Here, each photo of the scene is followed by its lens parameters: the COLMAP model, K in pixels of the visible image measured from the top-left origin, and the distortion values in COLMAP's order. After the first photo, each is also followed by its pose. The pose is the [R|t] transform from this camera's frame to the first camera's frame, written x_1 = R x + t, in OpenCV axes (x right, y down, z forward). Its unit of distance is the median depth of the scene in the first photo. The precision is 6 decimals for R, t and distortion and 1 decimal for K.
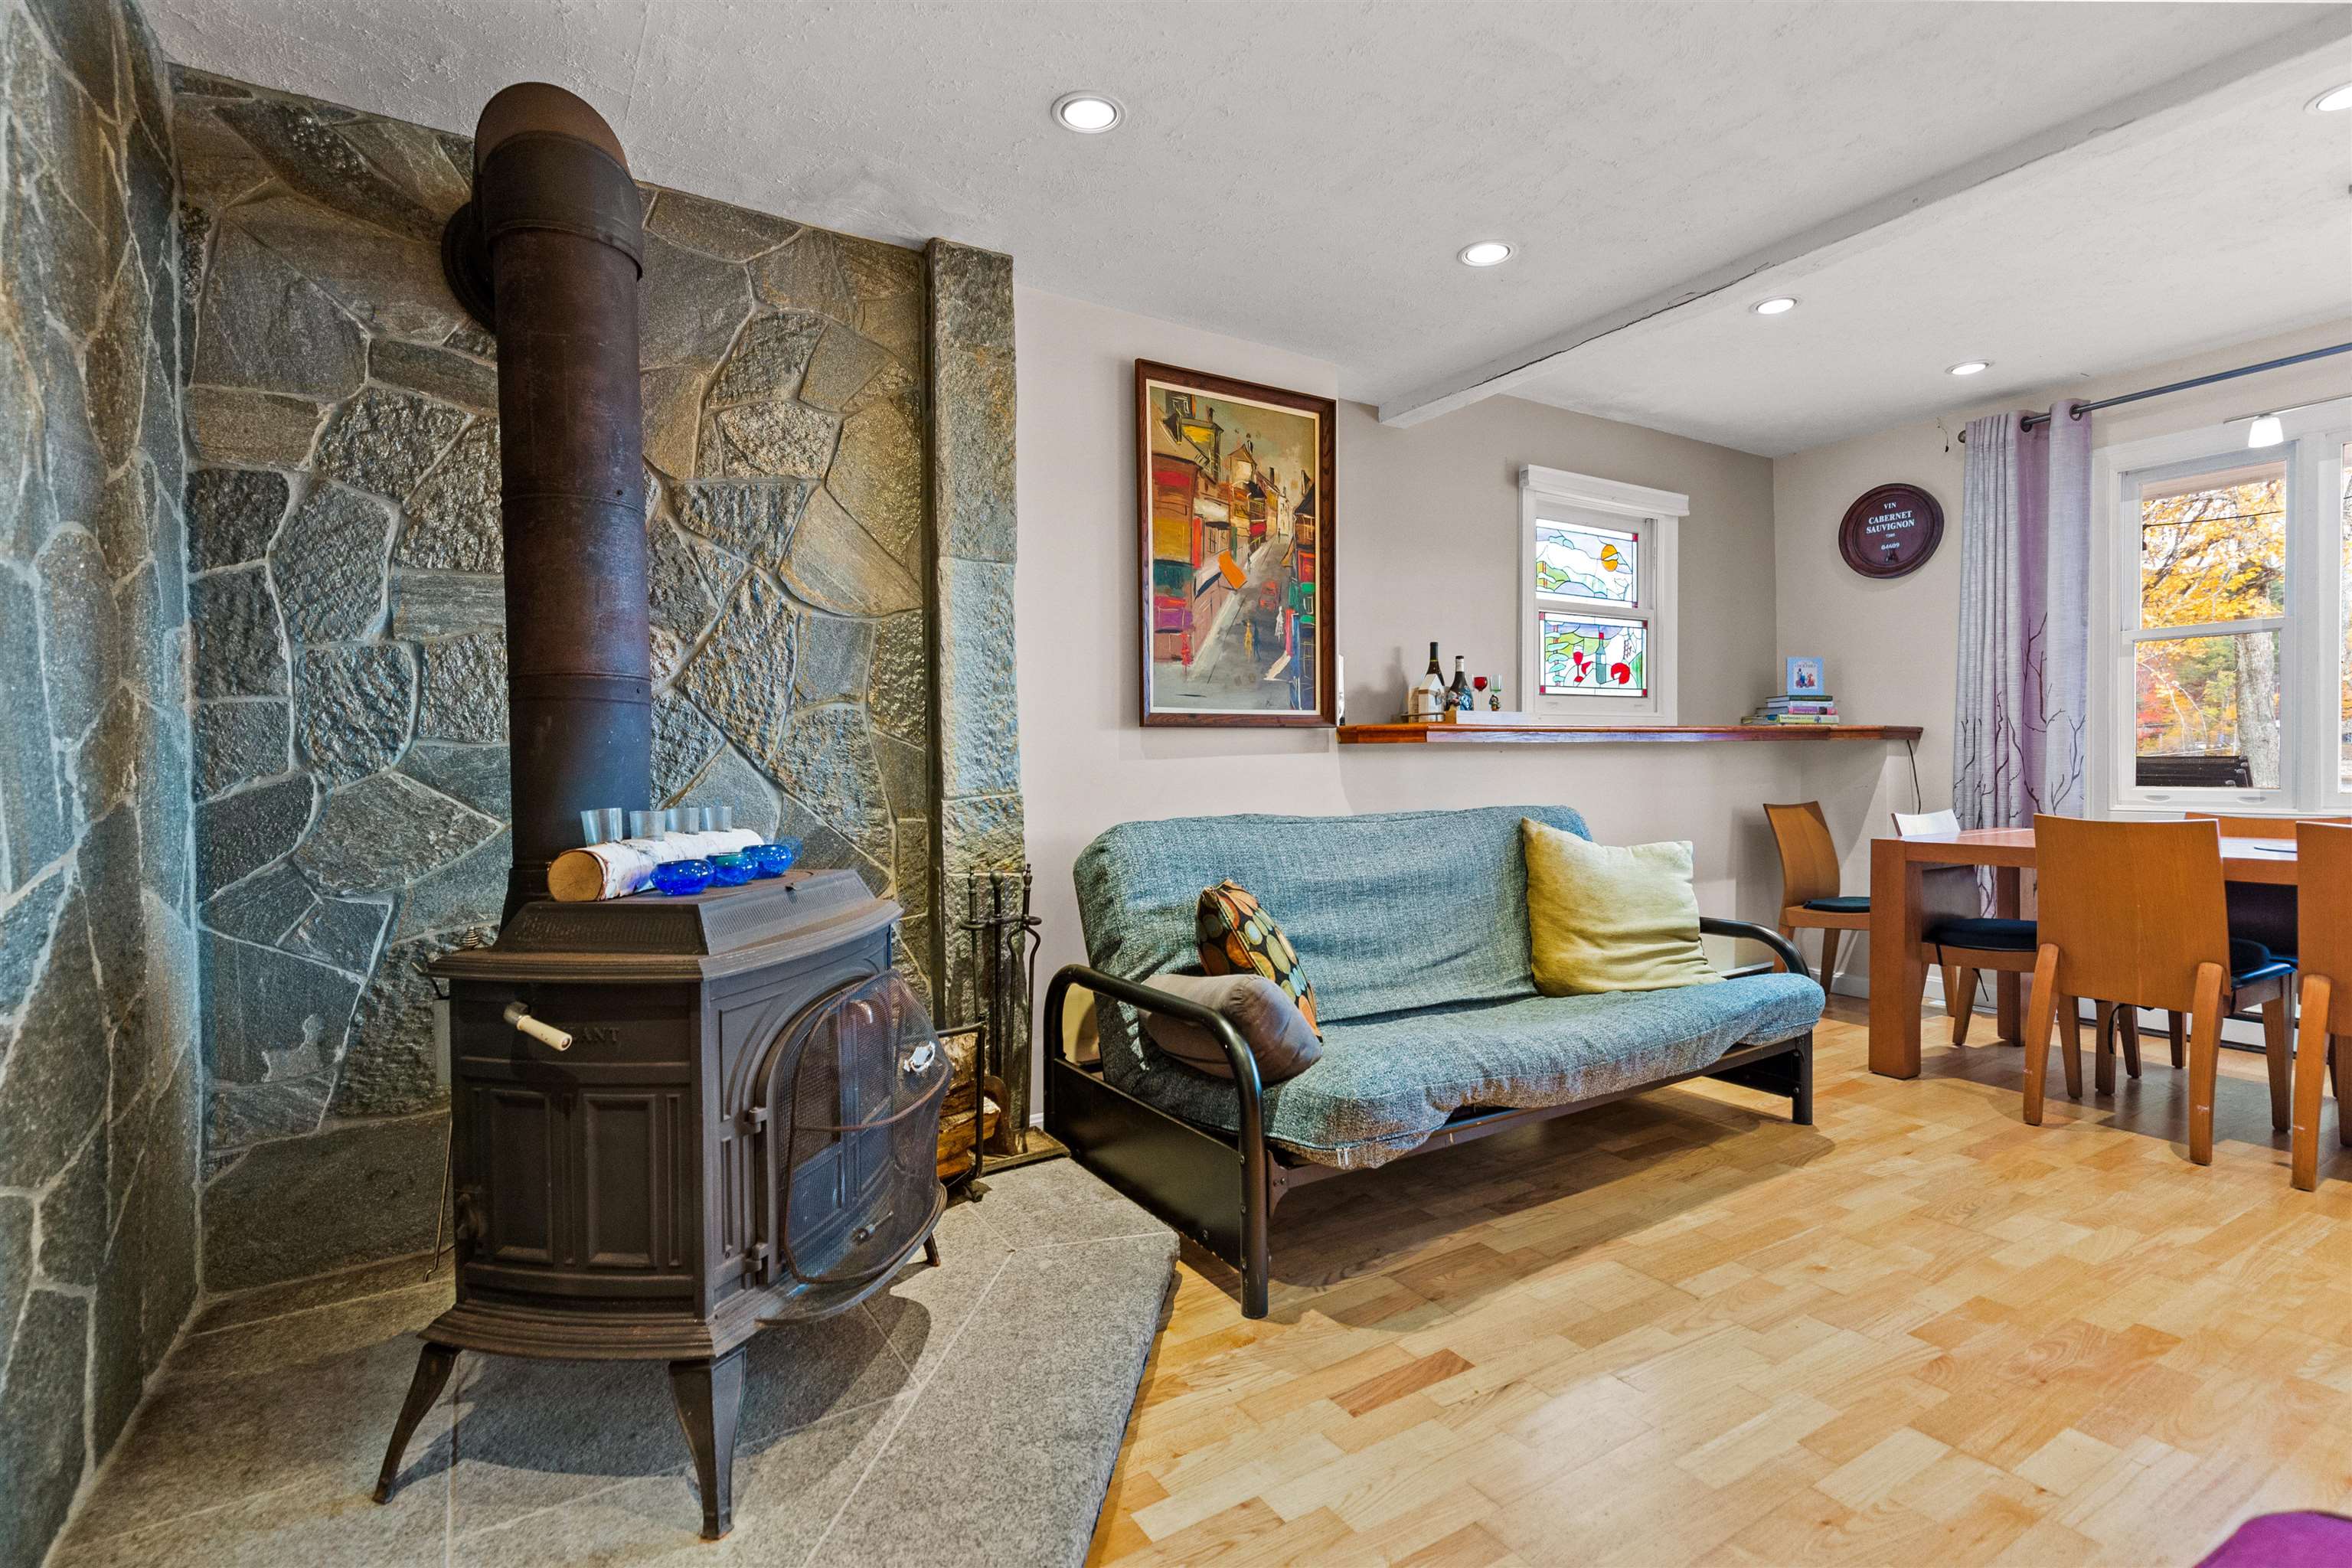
lens RADIAL K [[1093.4, 0, 1181.1], [0, 1093.4, 795.7], [0, 0, 1]] dist [0.005067, 0.000213]
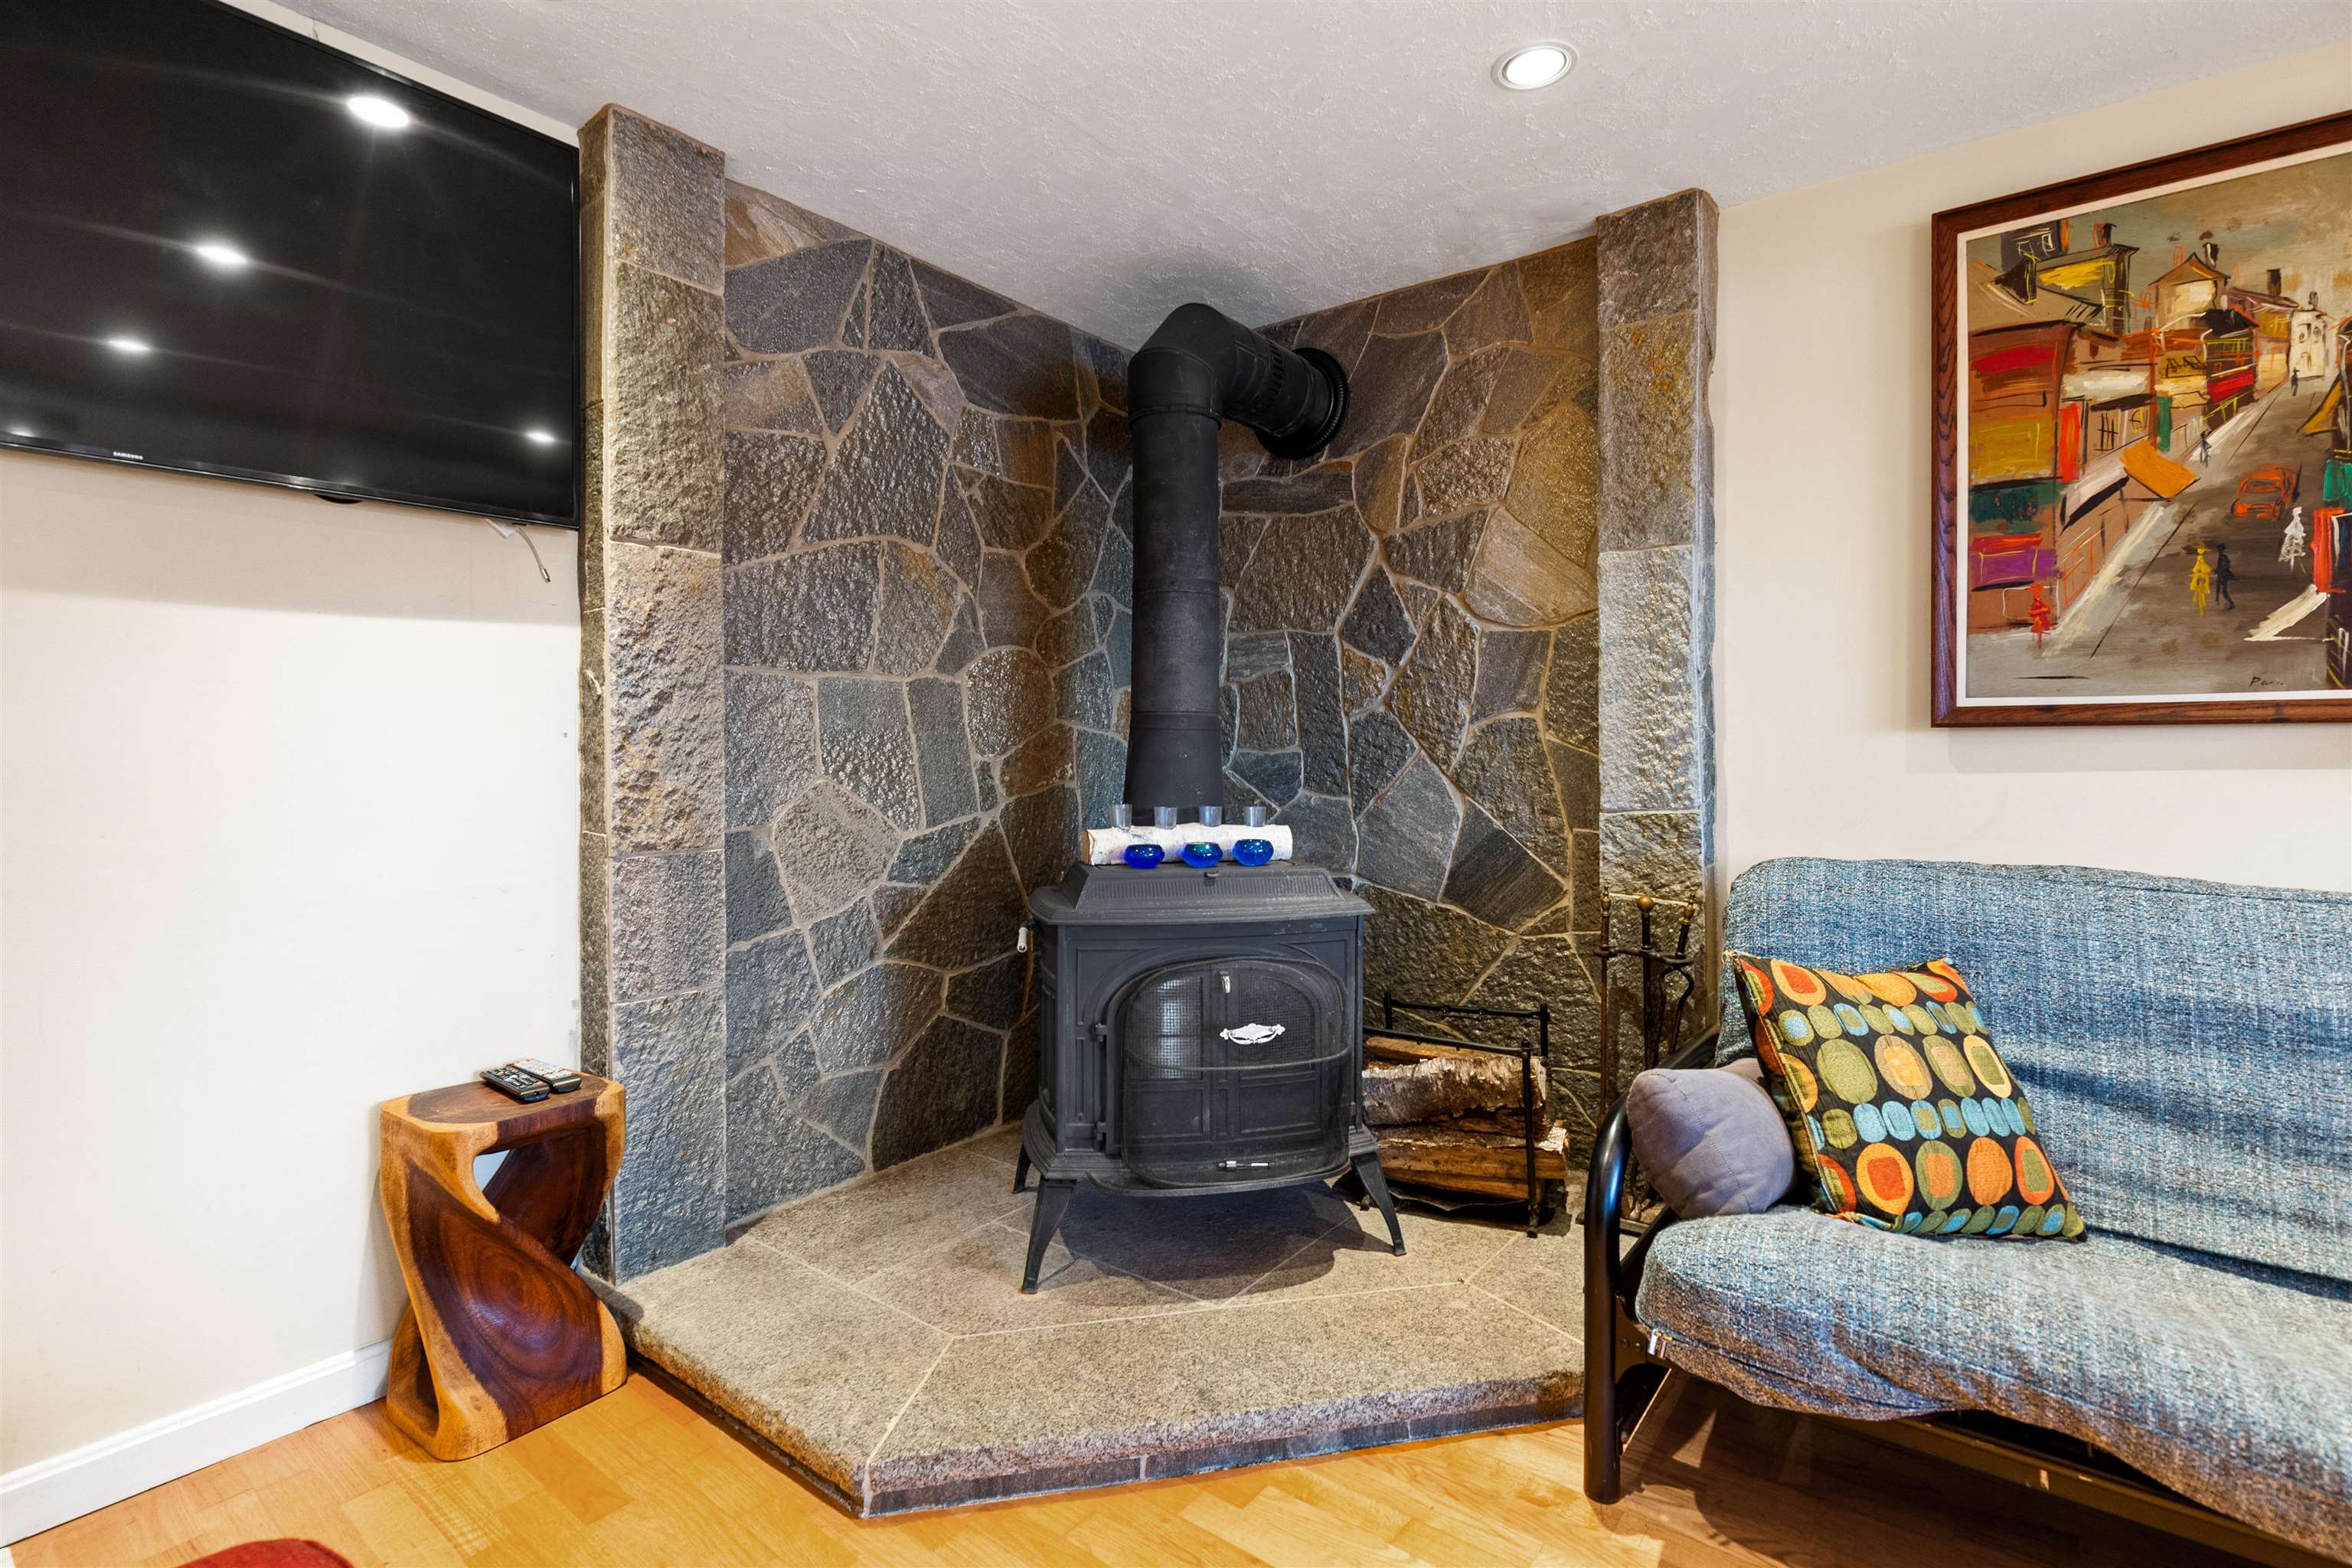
lens RADIAL K [[1097.8, 0, 1179.7], [0, 1097.8, 760.1], [0, 0, 1]] dist [0.002276, 0.000035]
pose [[0.344422, 0.020643, -0.938588, 0.538899], [-0.031627, 0.999446, 0.010376, -0.038964], [0.938282, 0.026111, 0.344884, 0.339080]]
